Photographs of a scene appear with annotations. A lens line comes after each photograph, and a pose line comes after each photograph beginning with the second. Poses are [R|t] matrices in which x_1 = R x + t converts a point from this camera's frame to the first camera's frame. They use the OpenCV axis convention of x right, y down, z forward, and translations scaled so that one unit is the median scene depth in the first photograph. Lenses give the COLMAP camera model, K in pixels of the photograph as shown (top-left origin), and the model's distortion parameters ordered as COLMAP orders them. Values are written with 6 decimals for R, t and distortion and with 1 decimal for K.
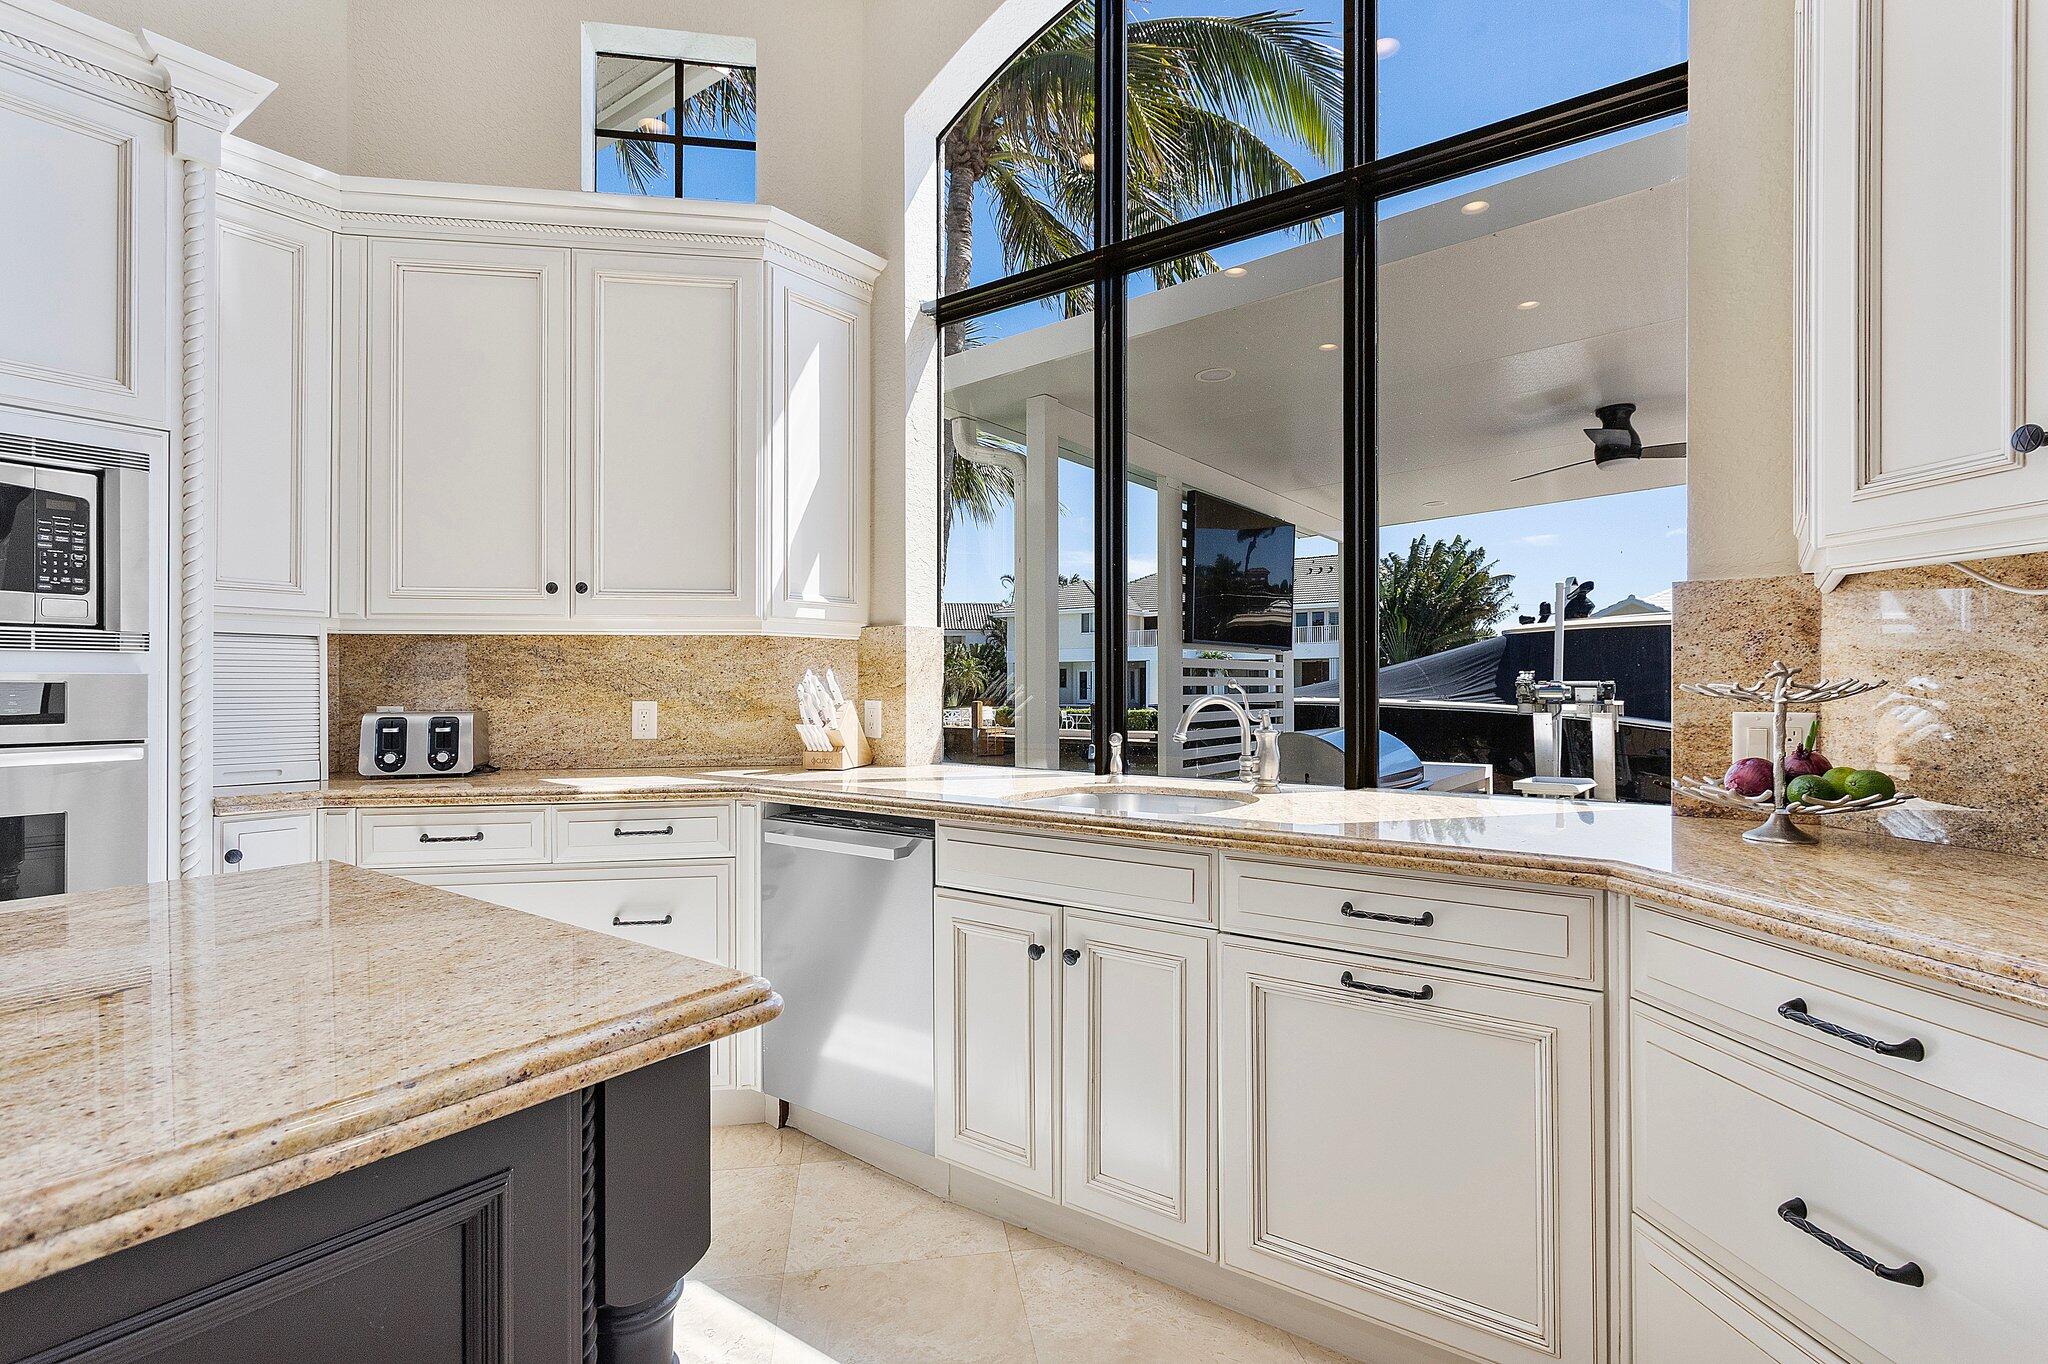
lens RADIAL K [[986.2, 0, 1021.7], [0, 986.2, 680.5], [0, 0, 1]] dist [-0.009360, 0.004376]
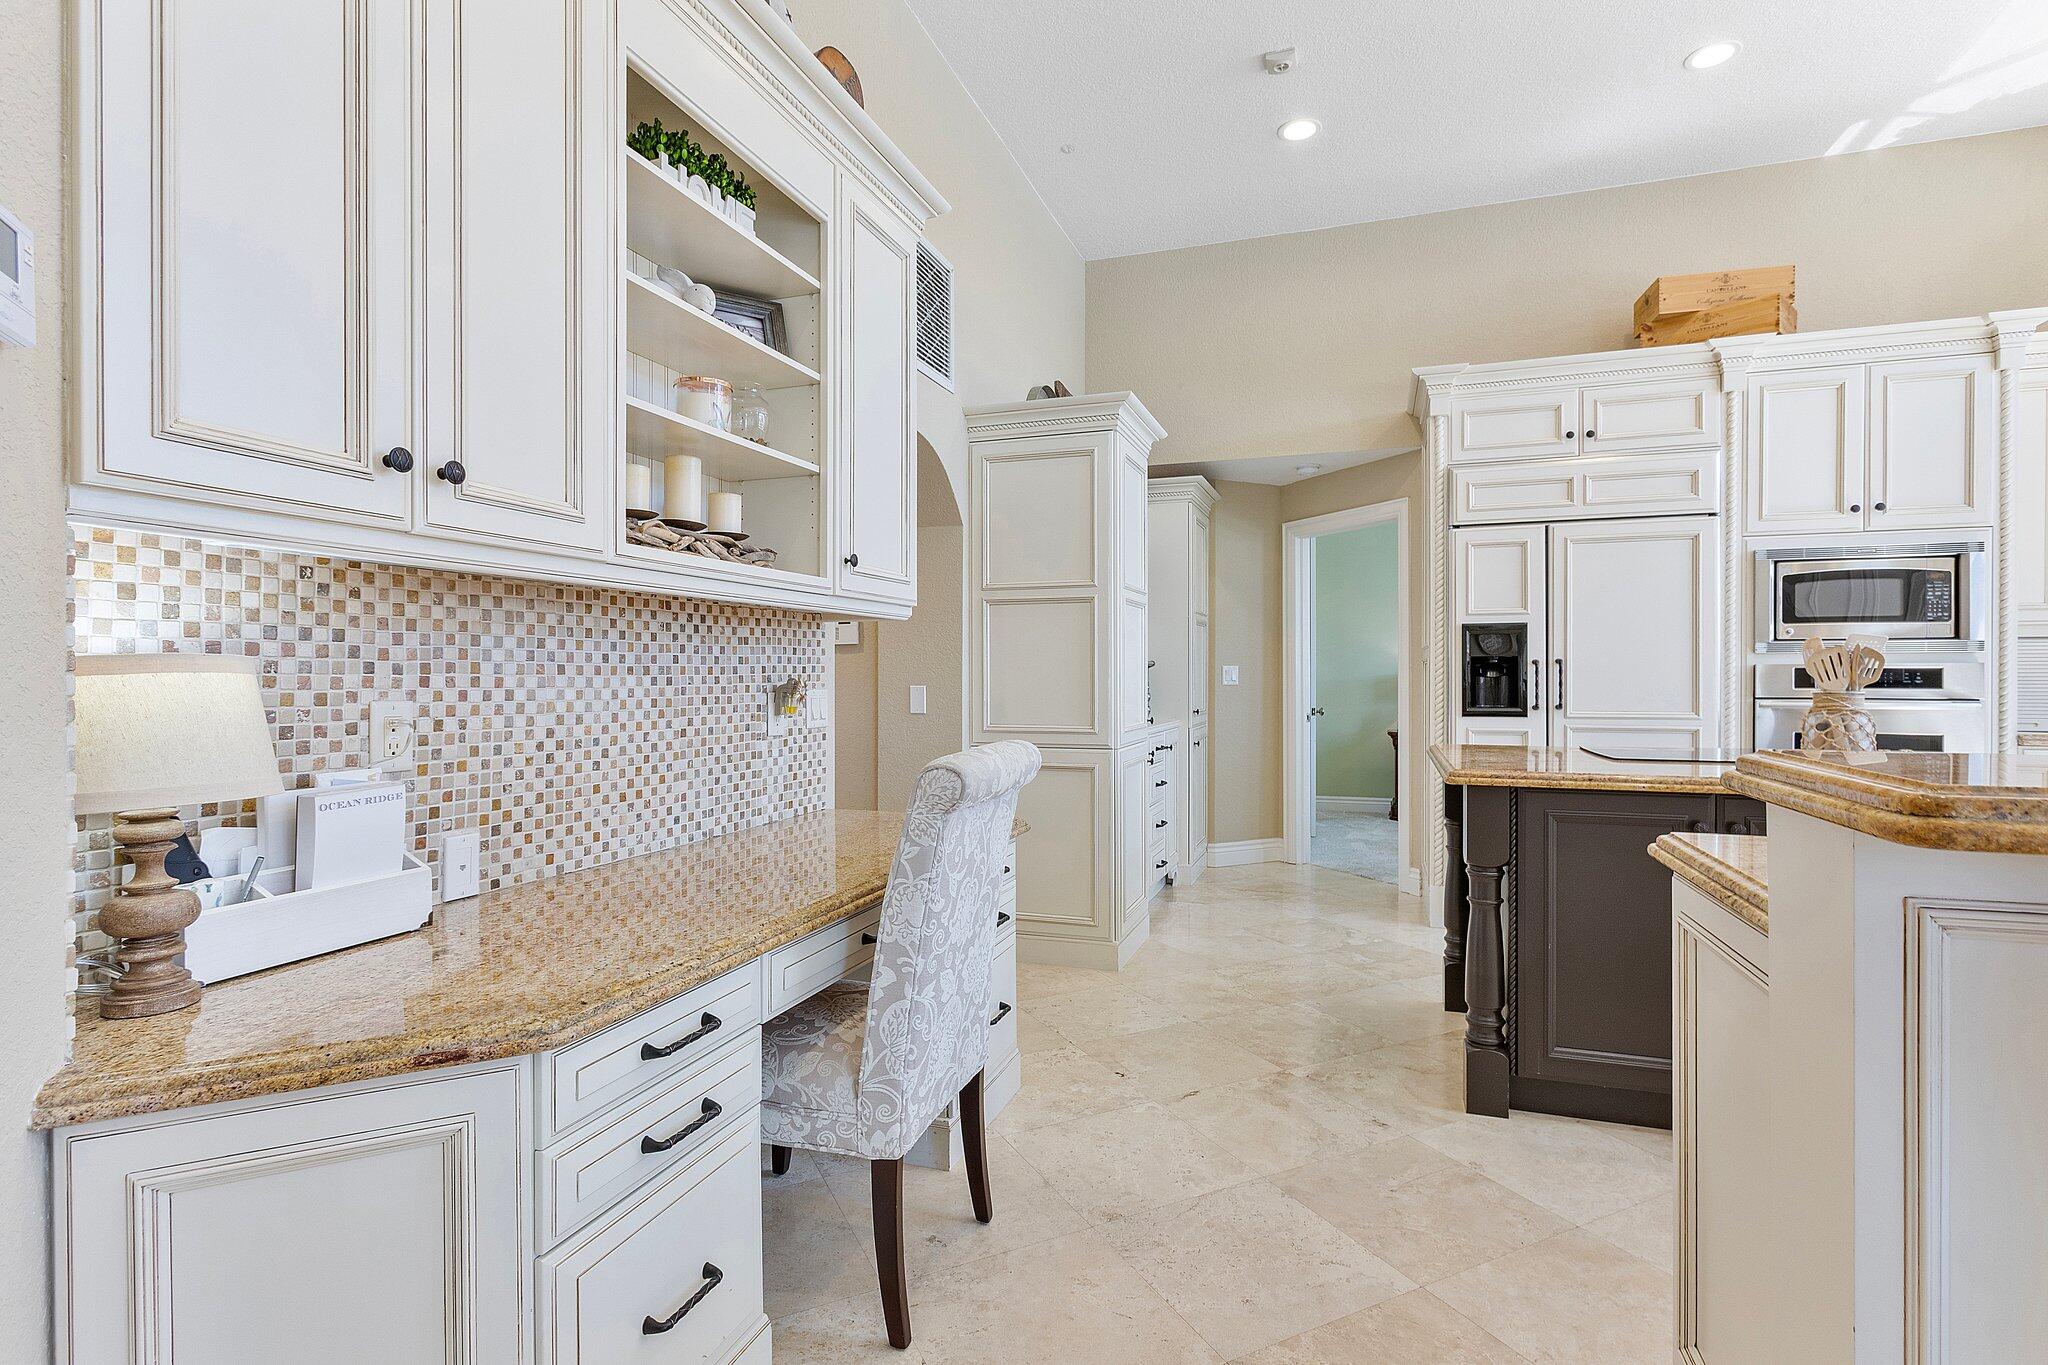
lens RADIAL K [[986.2, 0, 1026.6], [0, 986.2, 678.1], [0, 0, 1]] dist [-0.009360, 0.004376]
pose [[0.295977, 0.002591, -0.955191, 0.243664], [0.005981, 0.999972, 0.004566, 0.001717], [0.955176, -0.007064, 0.295954, -0.940367]]
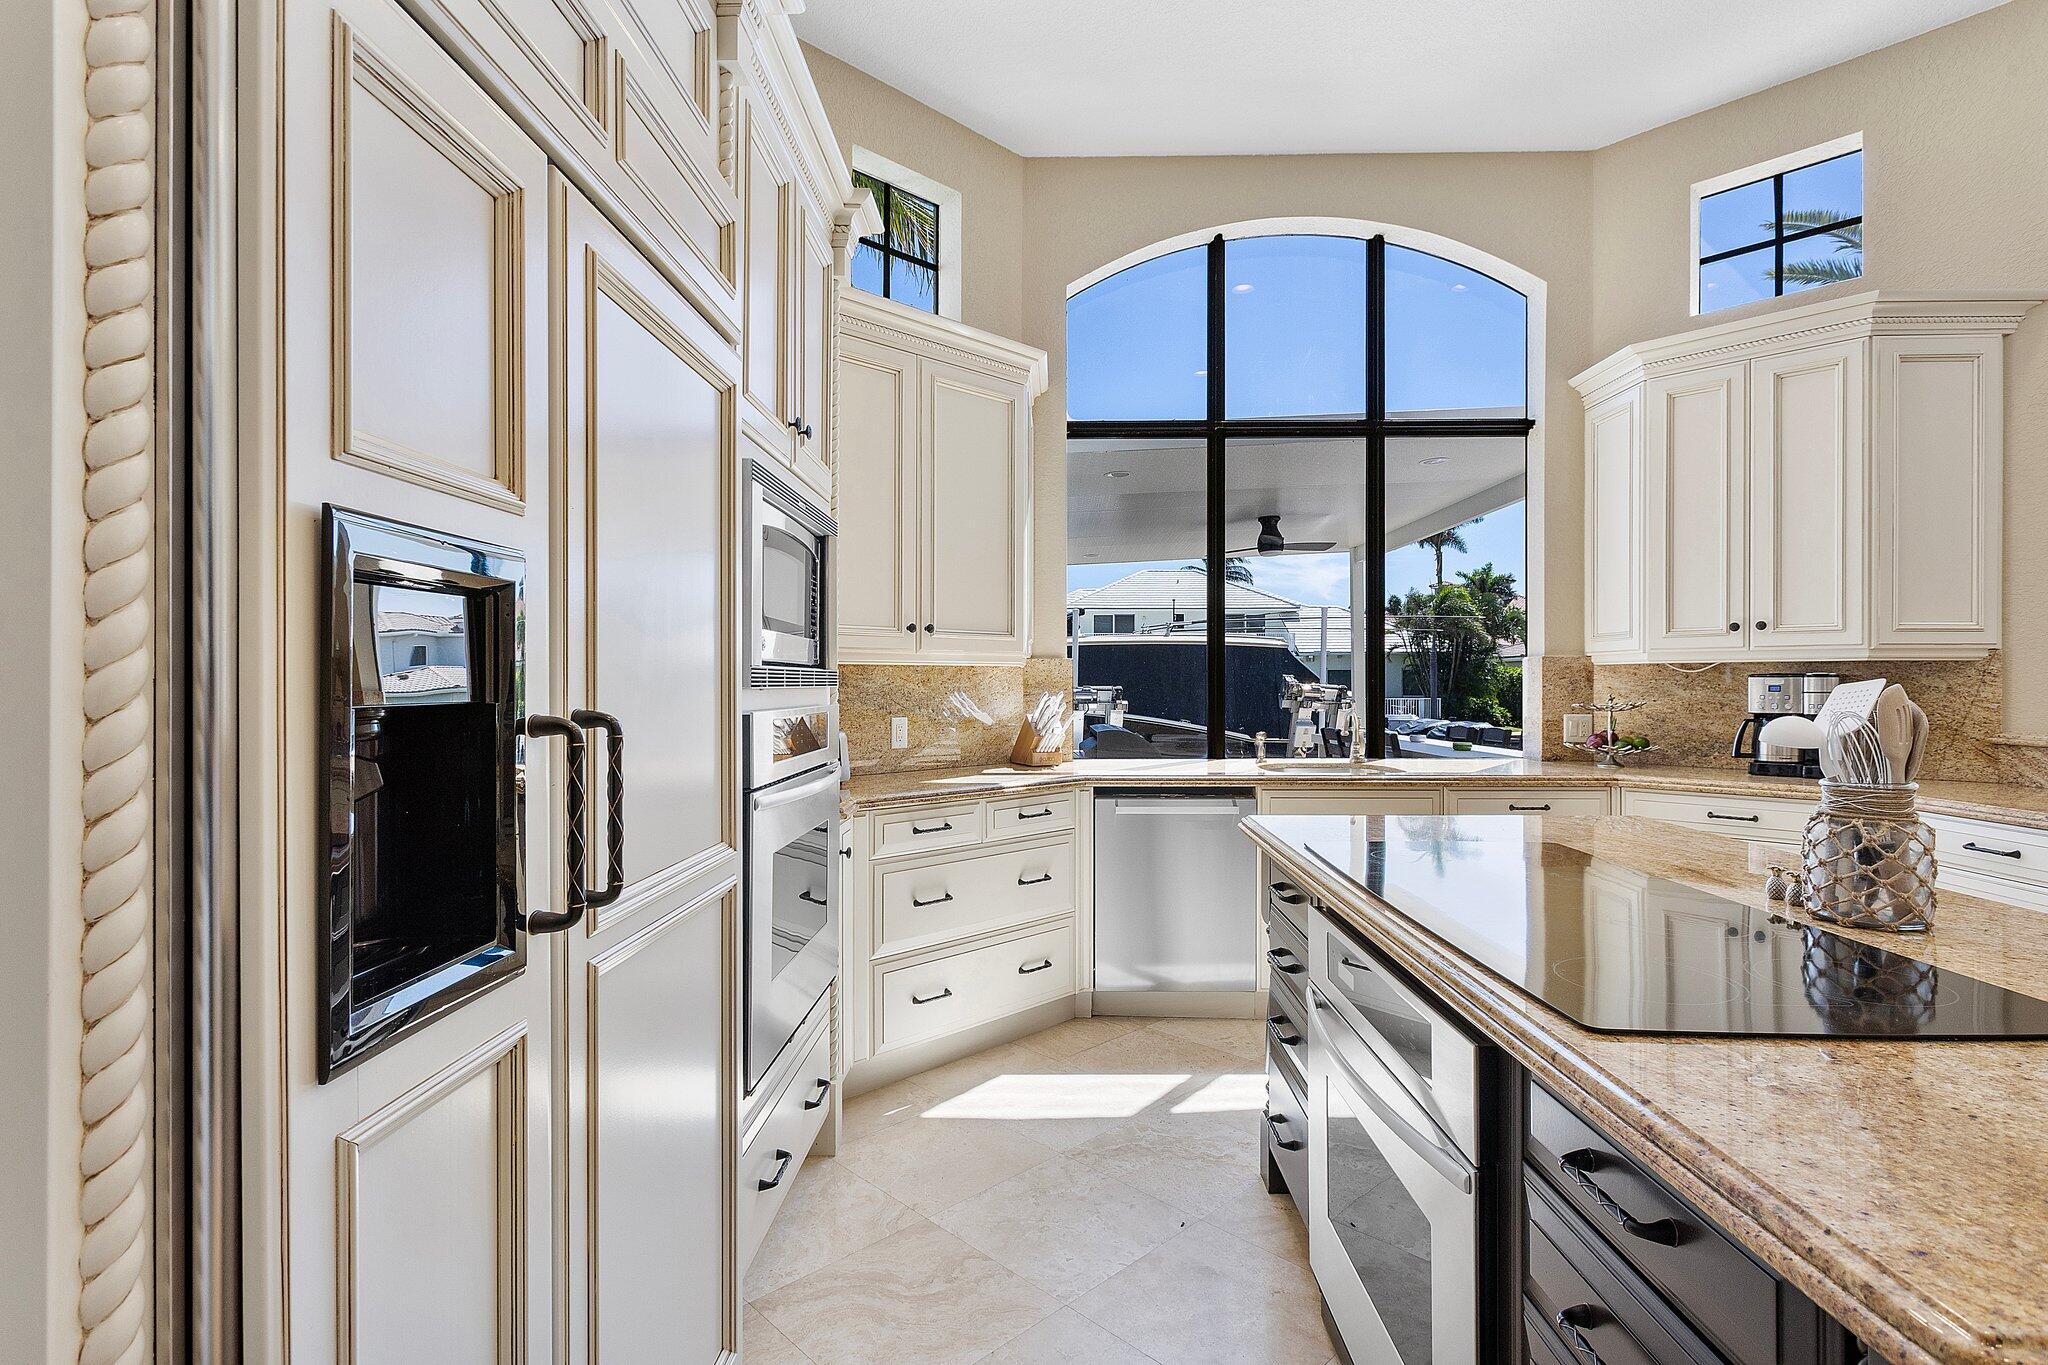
lens RADIAL K [[986.2, 0, 1029.5], [0, 986.2, 681.8], [0, 0, 1]] dist [-0.009360, 0.004376]
pose [[0.814728, 0.002066, 0.579839, -1.076832], [-0.003929, 0.999990, 0.001957, -0.029230], [-0.579829, -0.003872, 0.814729, -0.098116]]
